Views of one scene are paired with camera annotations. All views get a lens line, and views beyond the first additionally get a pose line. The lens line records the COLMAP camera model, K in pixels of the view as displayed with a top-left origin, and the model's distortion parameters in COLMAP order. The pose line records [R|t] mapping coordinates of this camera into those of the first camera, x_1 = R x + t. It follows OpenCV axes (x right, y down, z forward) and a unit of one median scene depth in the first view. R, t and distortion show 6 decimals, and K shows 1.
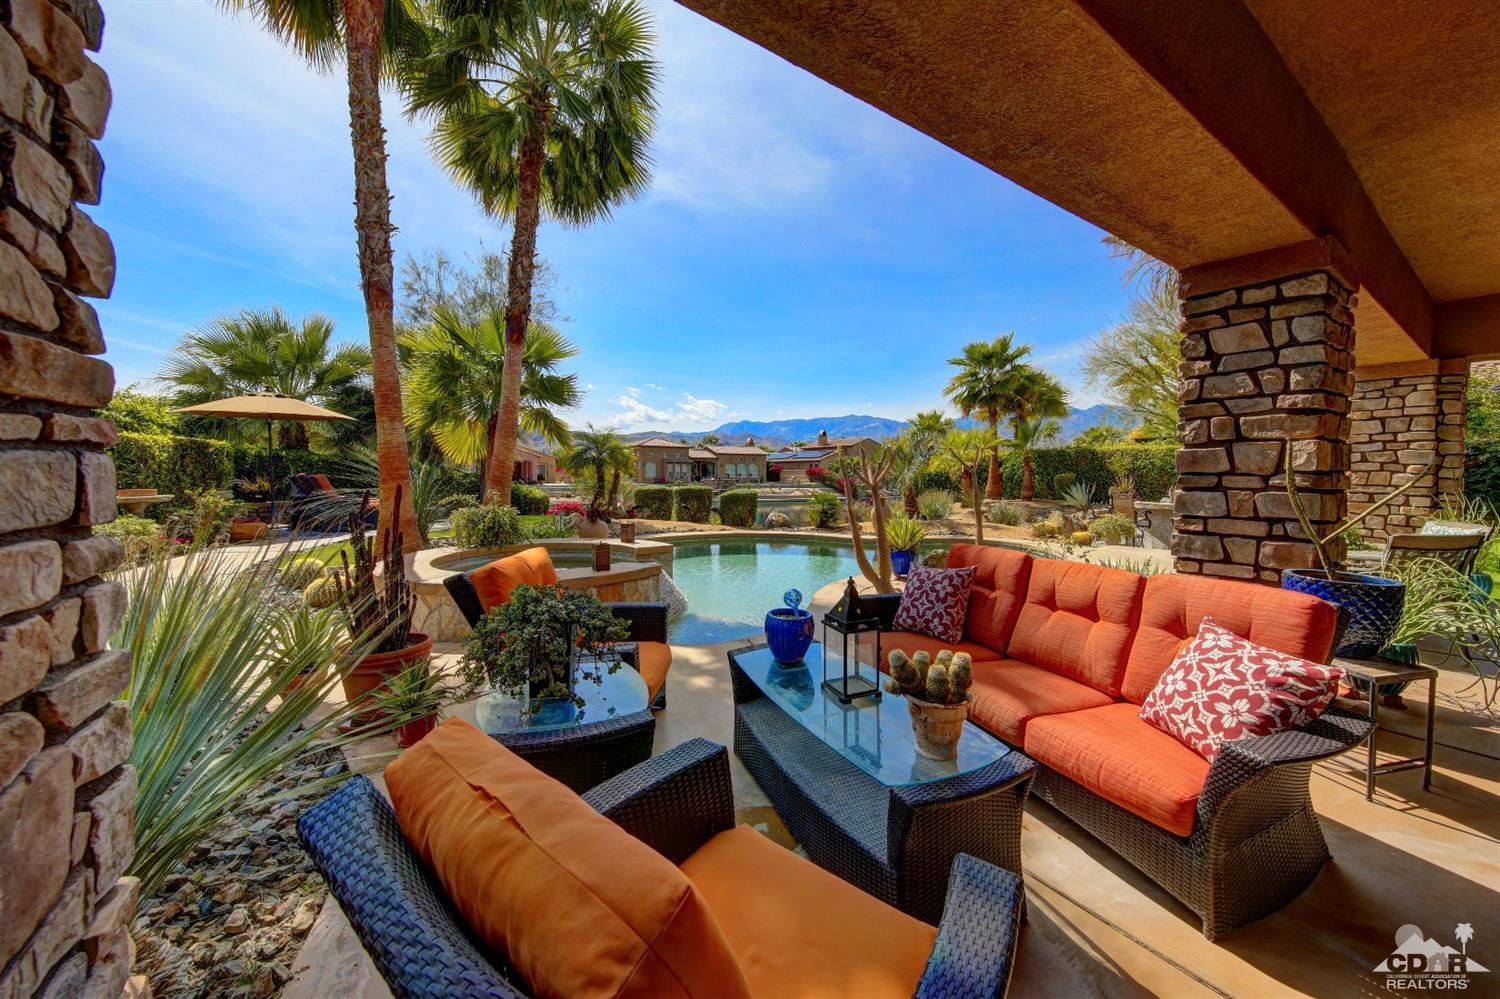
lens RADIAL K [[560.3, 0, 750.6], [0, 560.3, 497.7], [0, 0, 1]] dist [-0.002066, -0.000137]
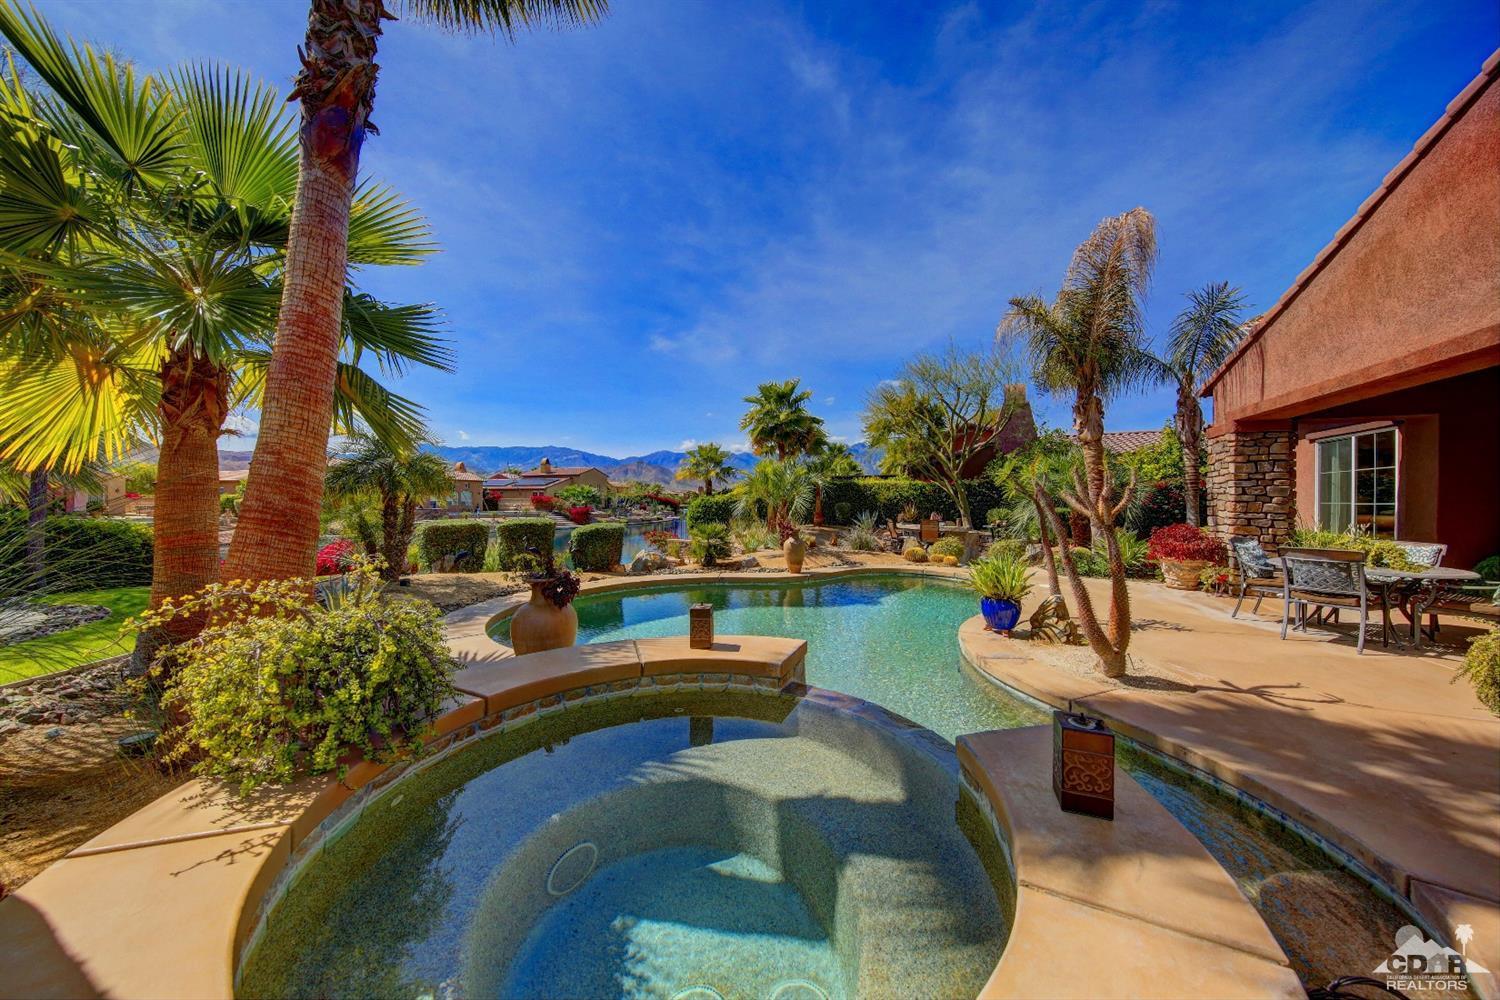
lens RADIAL K [[475.1, 0, 750.1], [0, 475.1, 500.6], [0, 0, 1]] dist [0.002712, 0.000044]
pose [[0.819350, 0.001612, 0.573292, -0.169655], [0.023806, 0.999038, -0.036831, -0.012673], [-0.572800, 0.043825, 0.818523, 0.262536]]
